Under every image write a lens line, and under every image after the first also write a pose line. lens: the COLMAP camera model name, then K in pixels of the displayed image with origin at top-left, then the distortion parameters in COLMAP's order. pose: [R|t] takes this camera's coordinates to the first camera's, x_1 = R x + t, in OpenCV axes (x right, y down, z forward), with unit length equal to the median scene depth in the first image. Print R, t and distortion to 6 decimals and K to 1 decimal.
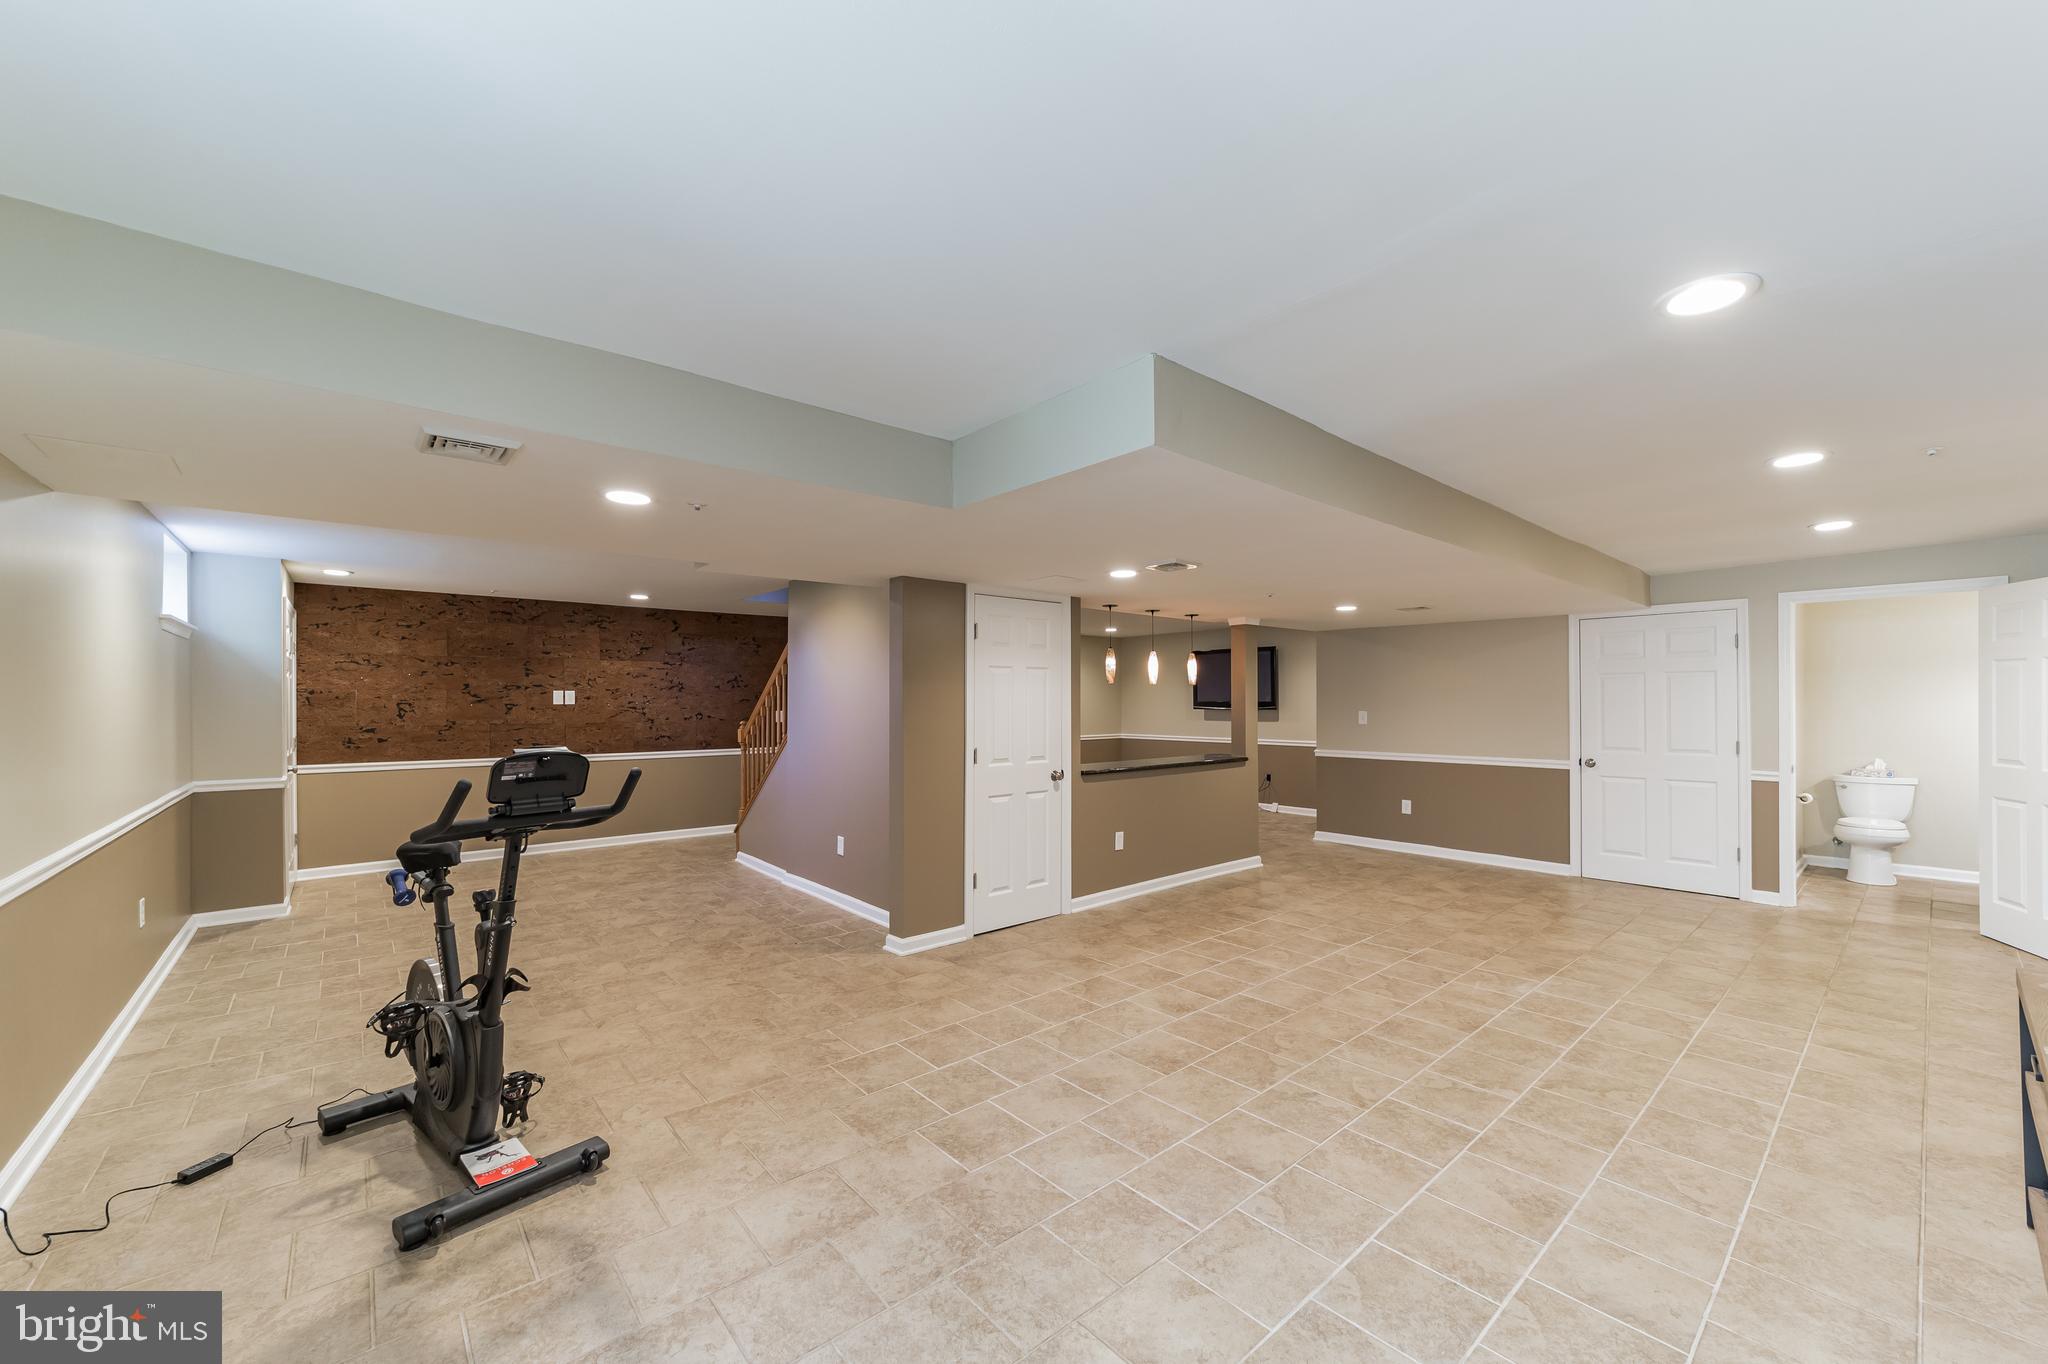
lens RADIAL K [[789.2, 0, 1020.8], [0, 789.2, 694.7], [0, 0, 1]] dist [-0.015849, 0.009538]
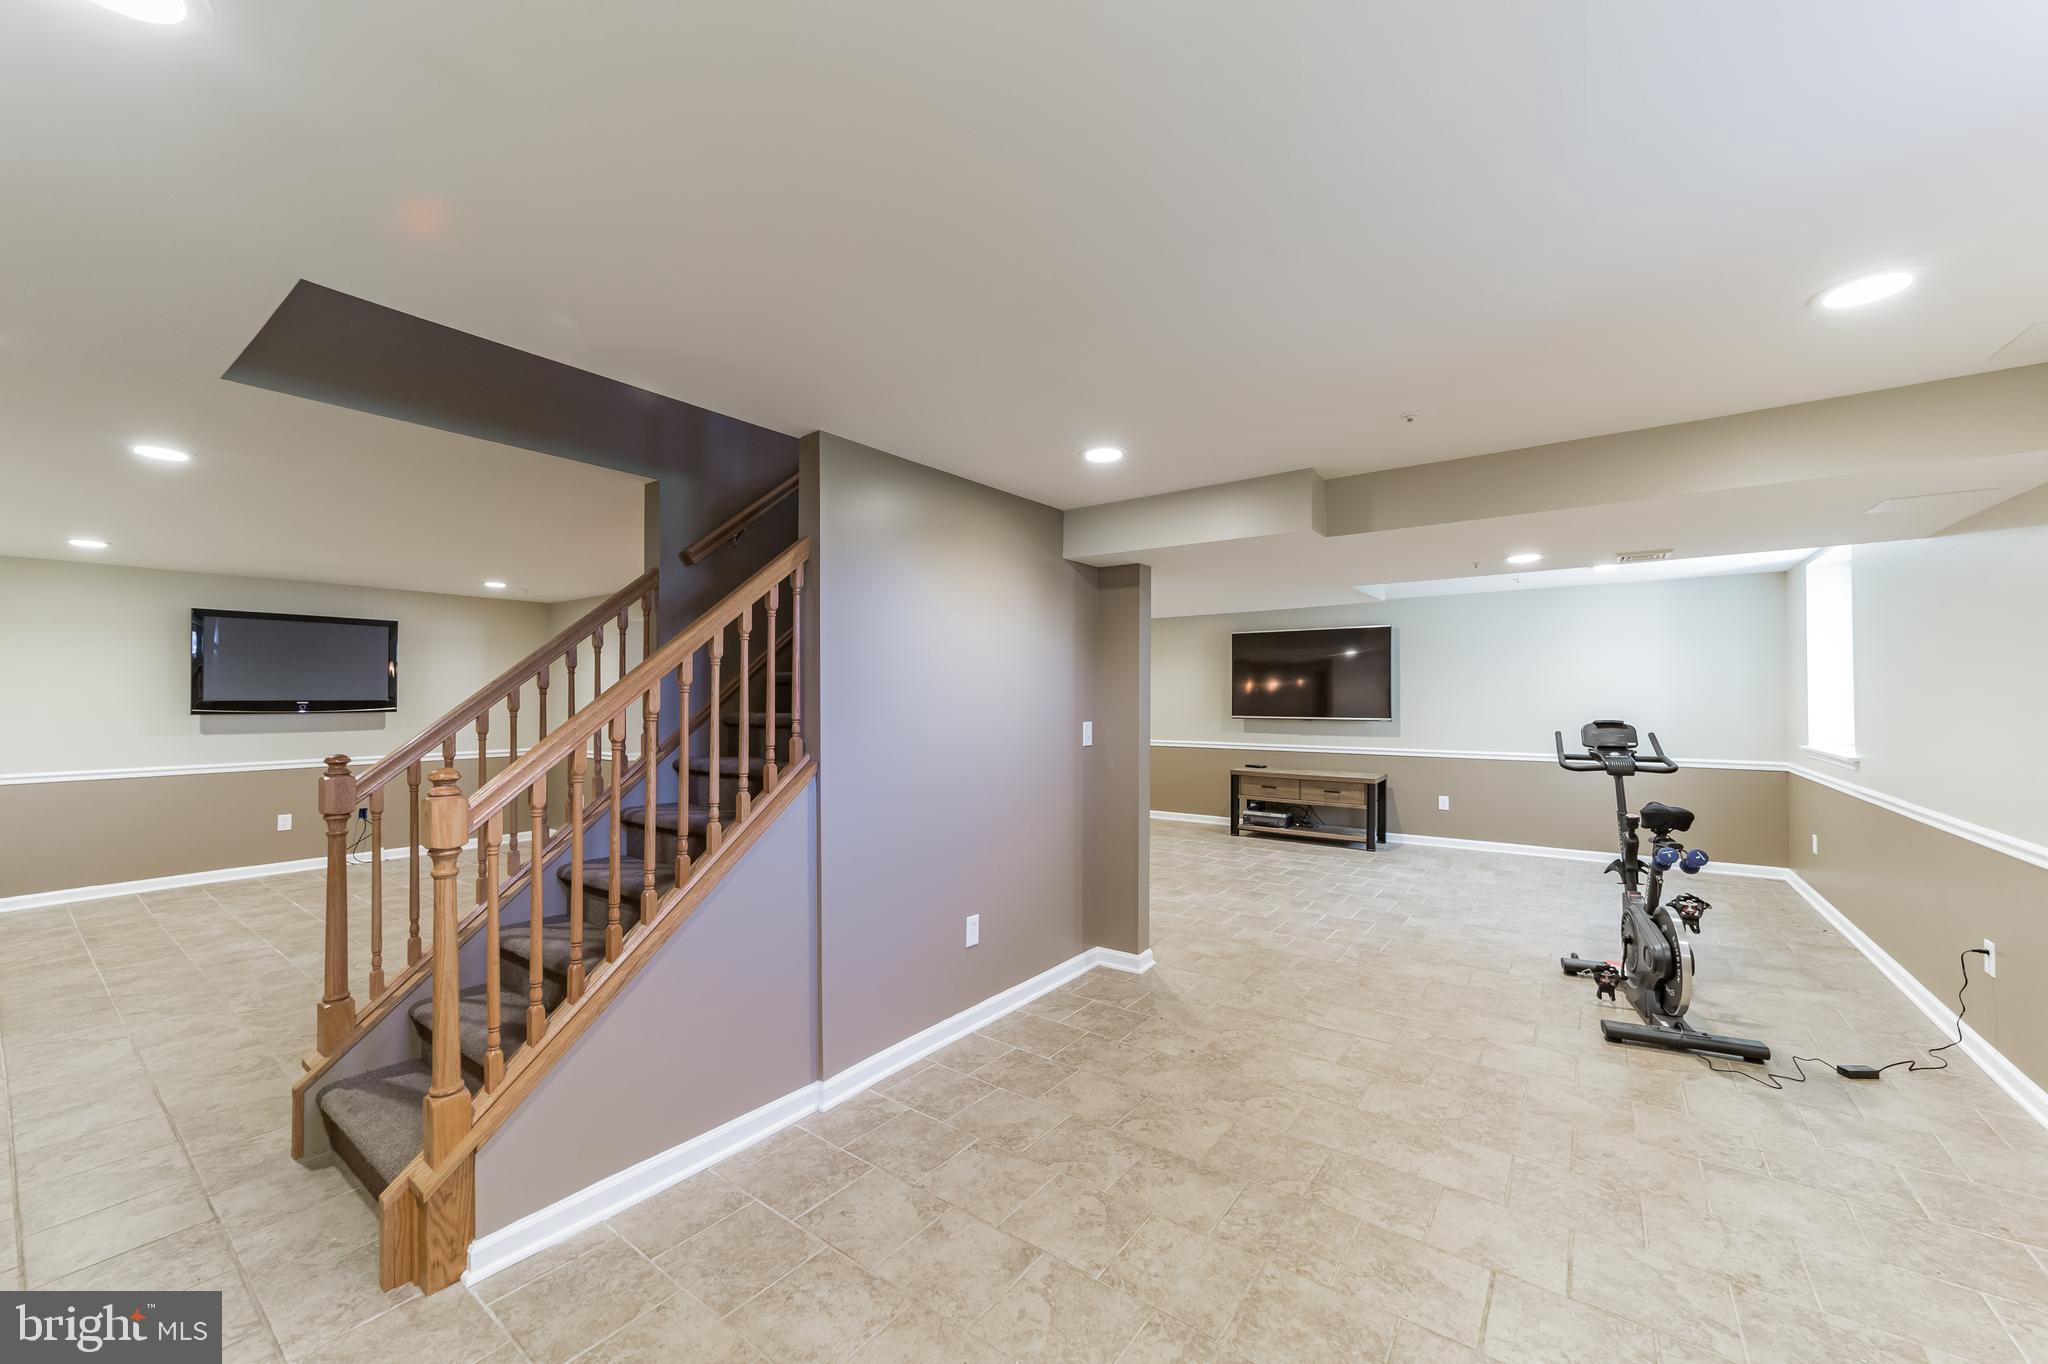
lens RADIAL K [[789.2, 0, 1020.8], [0, 789.2, 694.7], [0, 0, 1]] dist [-0.015849, 0.009538]
pose [[-0.228076, 0.008821, 0.973603, -1.073684], [-0.007378, 0.999915, -0.010788, 0.018675], [-0.973615, -0.009643, -0.227991, 1.418322]]
